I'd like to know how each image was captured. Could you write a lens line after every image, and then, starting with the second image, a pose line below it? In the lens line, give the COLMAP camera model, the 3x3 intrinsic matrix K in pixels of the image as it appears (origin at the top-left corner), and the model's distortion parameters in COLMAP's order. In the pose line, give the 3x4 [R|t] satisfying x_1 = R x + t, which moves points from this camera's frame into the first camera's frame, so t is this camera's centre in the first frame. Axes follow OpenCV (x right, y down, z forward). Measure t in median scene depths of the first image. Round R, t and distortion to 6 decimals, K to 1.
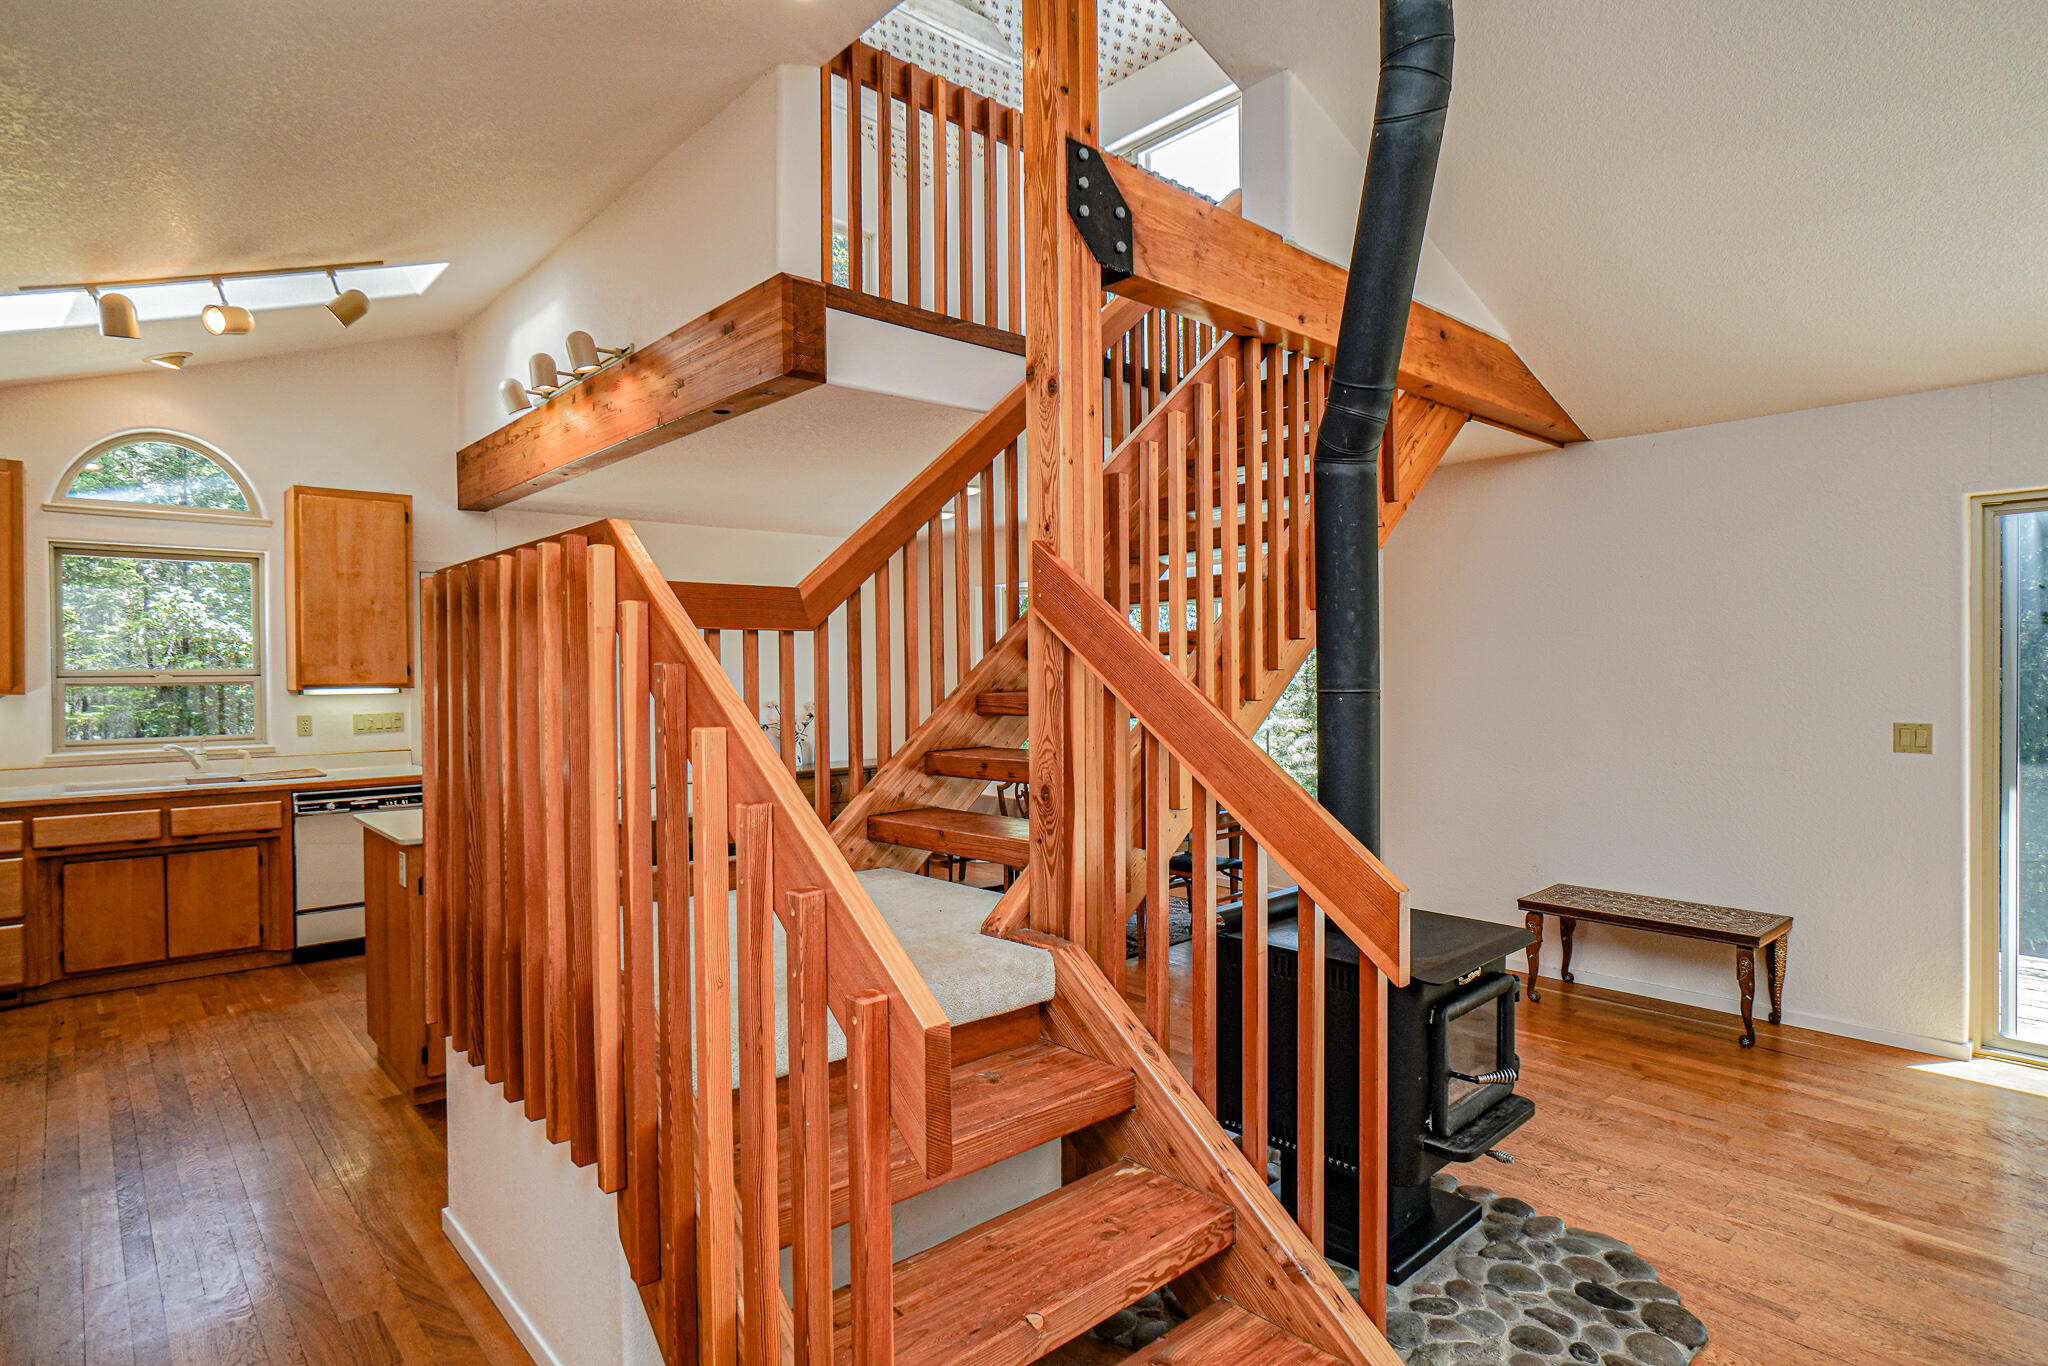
lens RADIAL K [[1074.6, 0, 1019.0], [0, 1074.6, 682.4], [0, 0, 1]] dist [0.001460, 0.000525]
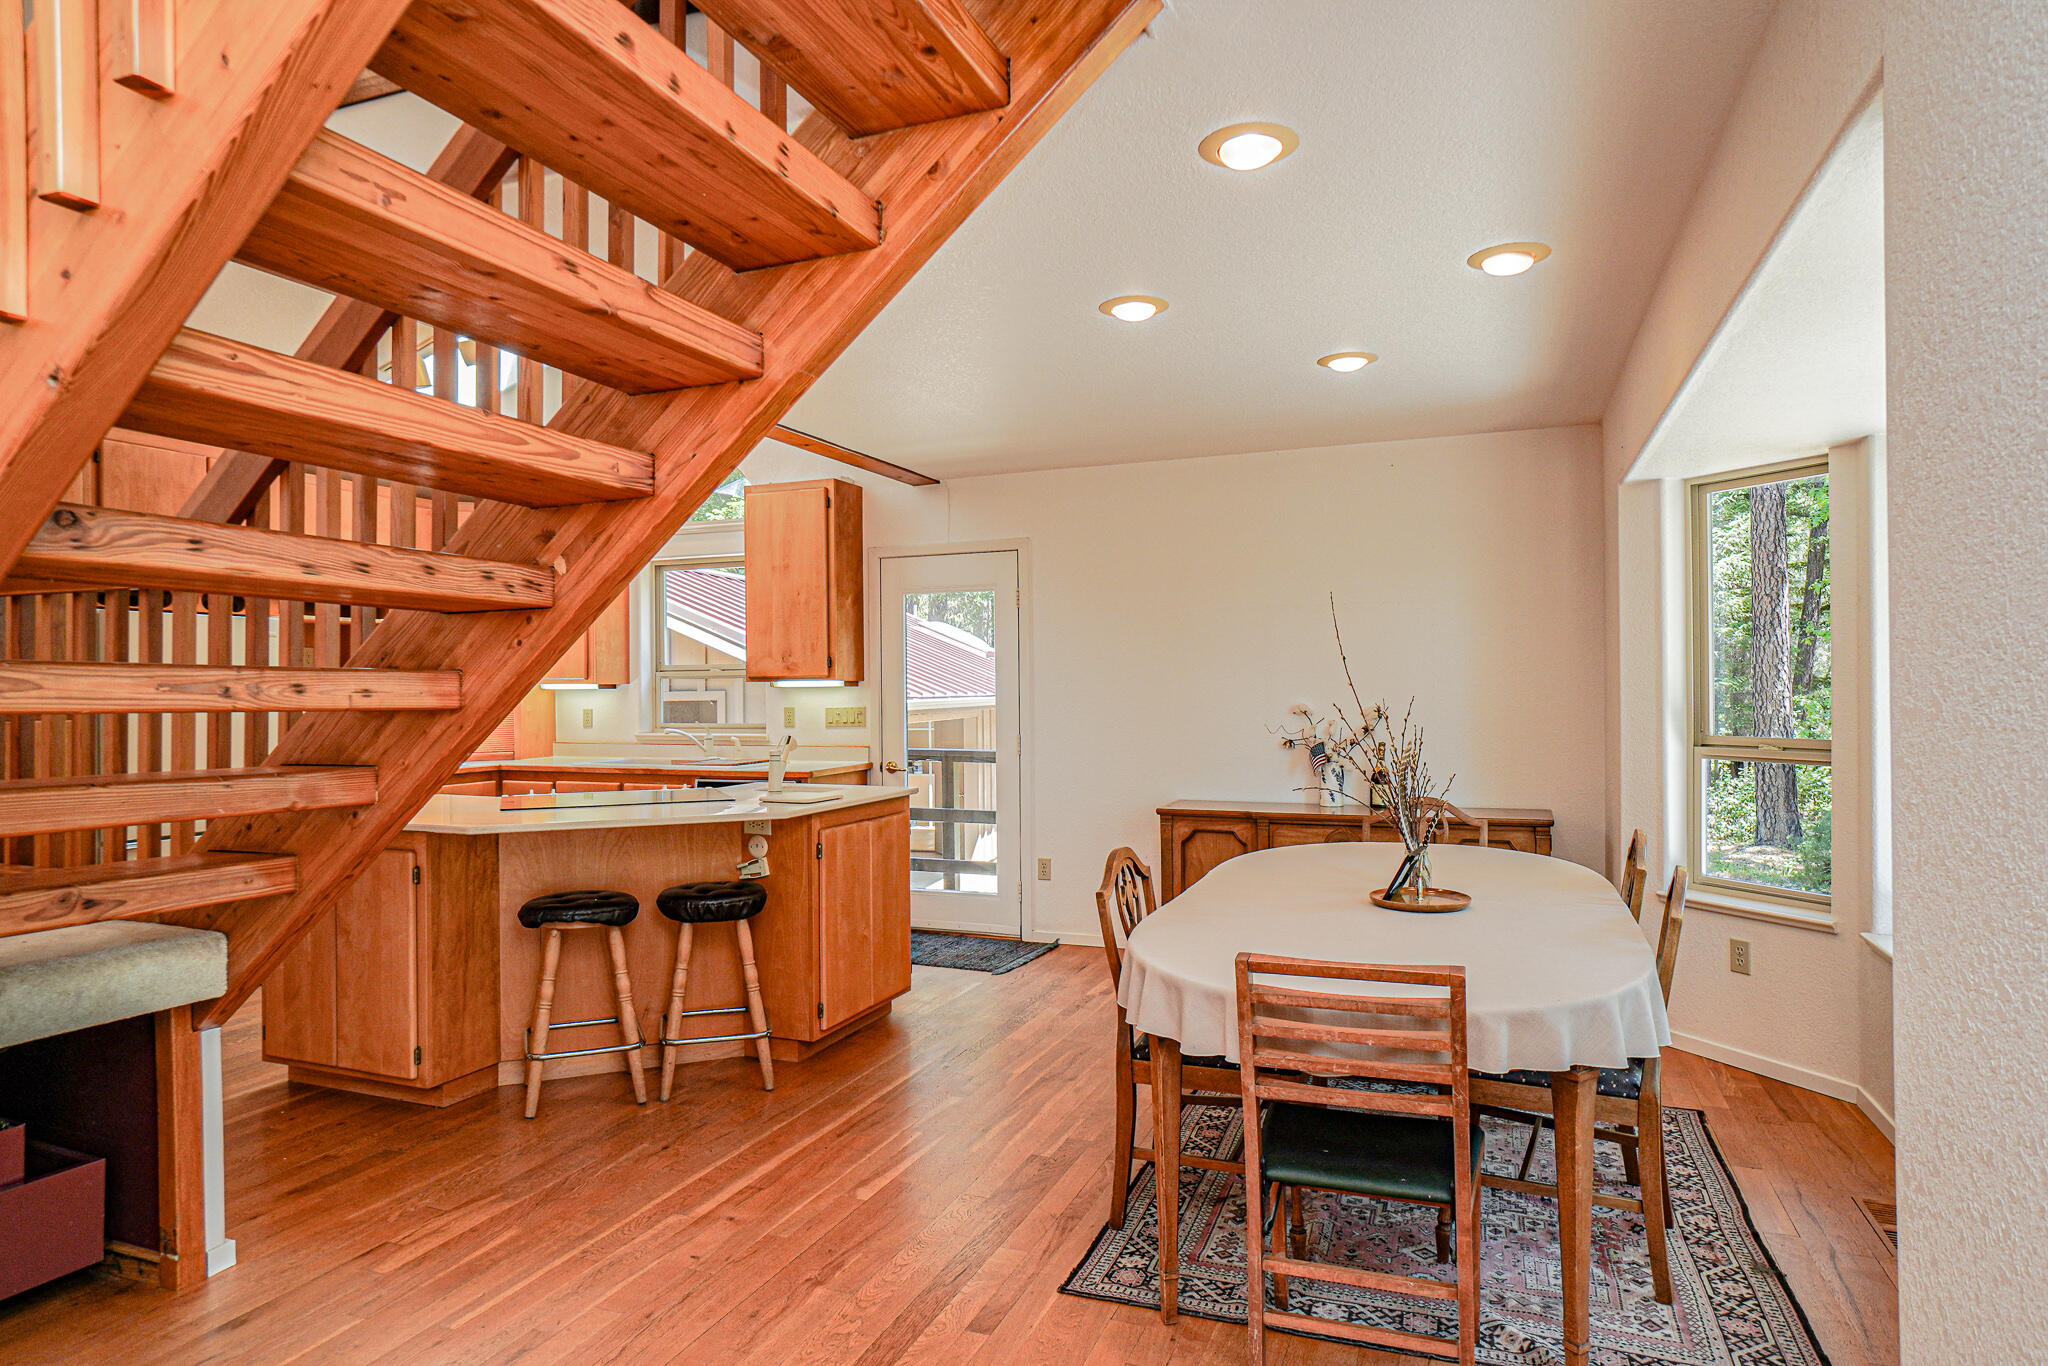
lens RADIAL K [[1203.3, 0, 1023.2], [0, 1203.3, 684.9], [0, 0, 1]] dist [0.000256, 0.000009]
pose [[0.459007, 0.000062, -0.888433, 0.475501], [-0.004444, 0.999988, -0.002226, 0.010969], [0.888422, 0.004970, 0.459001, 0.683184]]
